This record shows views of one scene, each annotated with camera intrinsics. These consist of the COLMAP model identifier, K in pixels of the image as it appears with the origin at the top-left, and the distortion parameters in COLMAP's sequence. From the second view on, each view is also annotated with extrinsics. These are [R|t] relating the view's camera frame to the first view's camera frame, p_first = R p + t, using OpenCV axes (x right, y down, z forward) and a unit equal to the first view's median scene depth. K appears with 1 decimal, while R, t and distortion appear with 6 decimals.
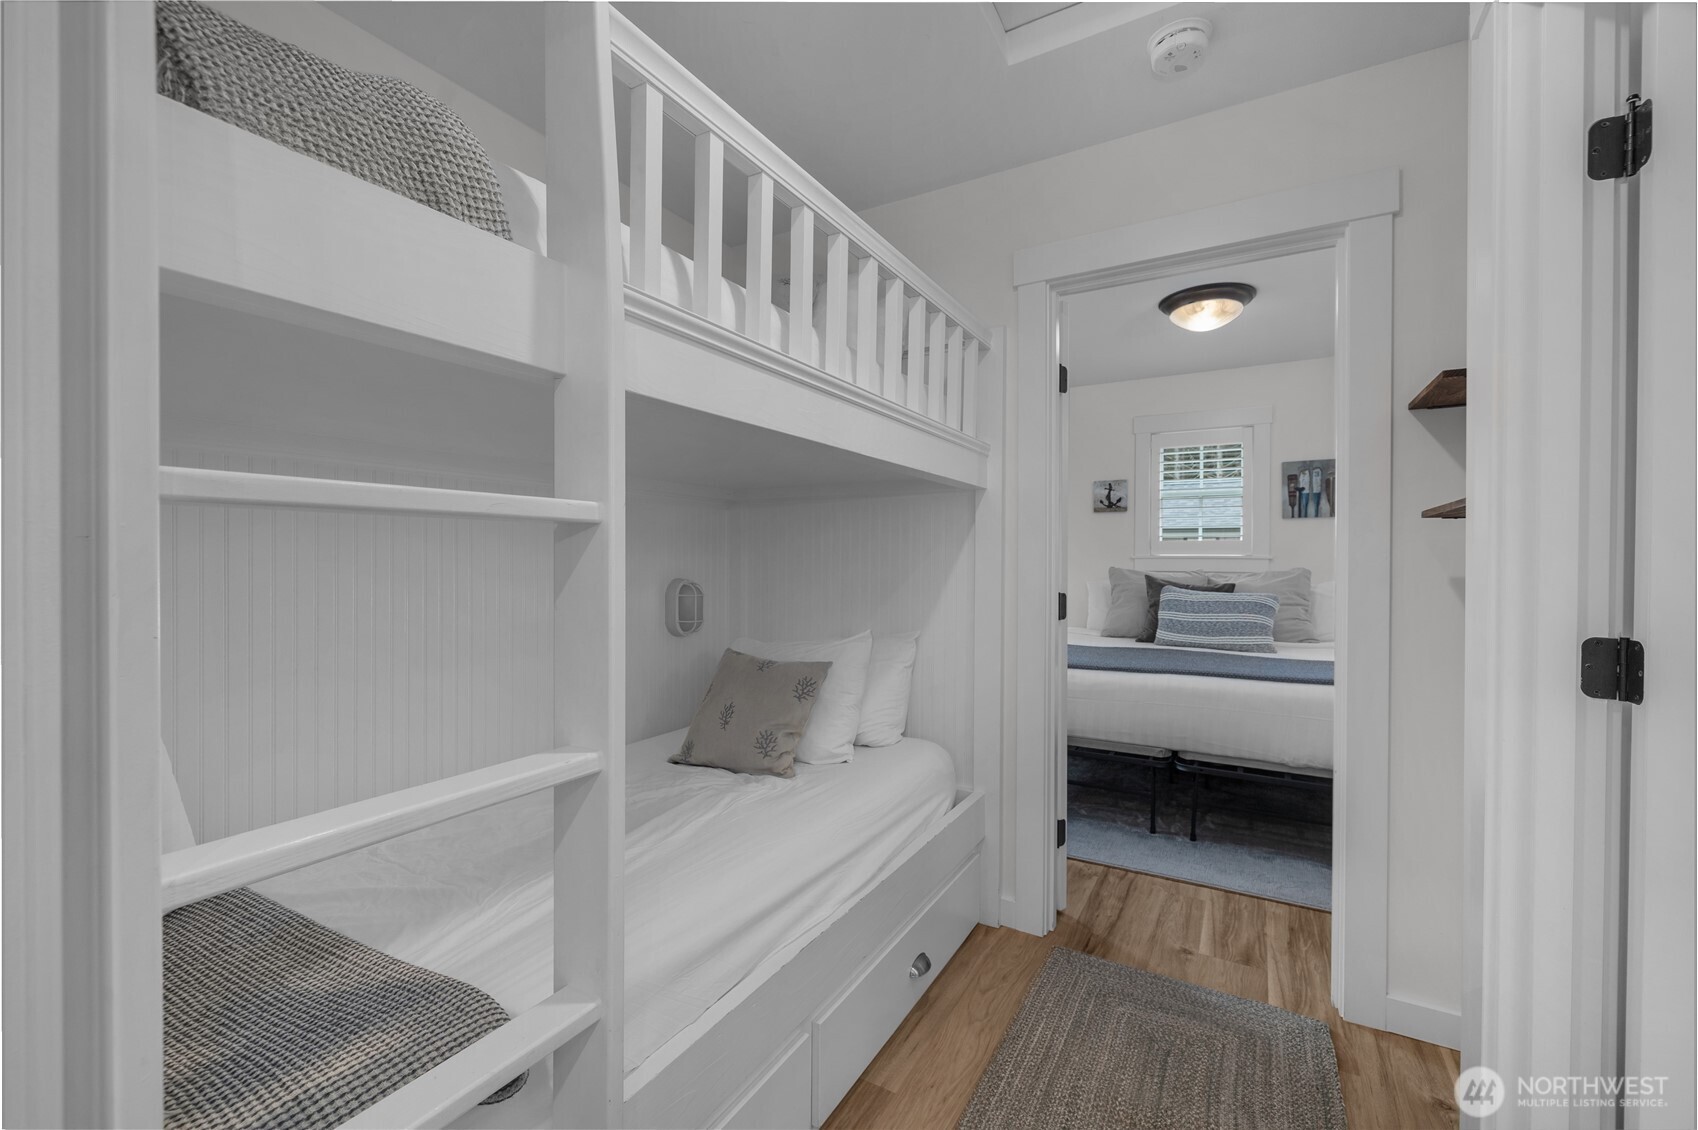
lens RADIAL K [[721.0, 0, 850.0], [0, 721.0, 565.8], [0, 0, 1]] dist [0.001525, -0.000121]
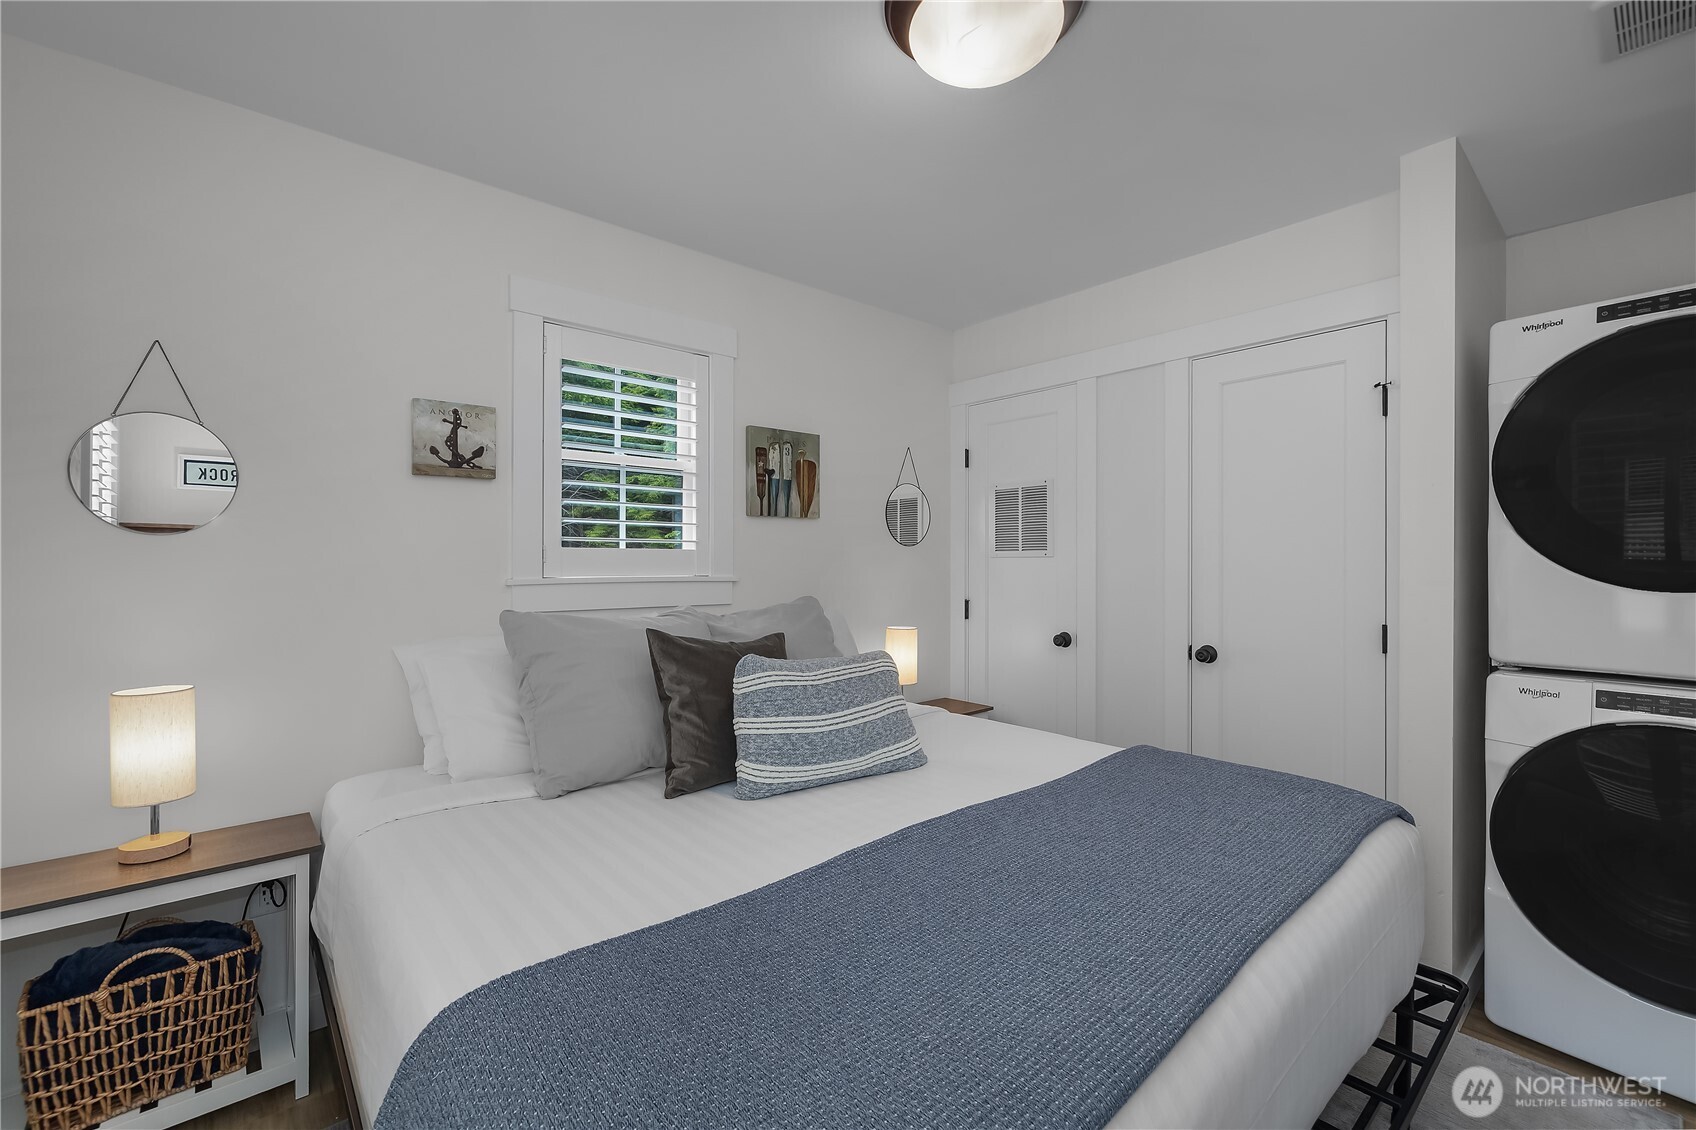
lens RADIAL K [[720.1, 0, 847.1], [0, 720.1, 562.1], [0, 0, 1]] dist [0.001525, -0.000121]
pose [[0.333056, -0.005145, 0.942893, 0.045908], [0.010232, 0.999946, 0.001842, -0.027048], [-0.942852, 0.009034, 0.333090, 0.730594]]
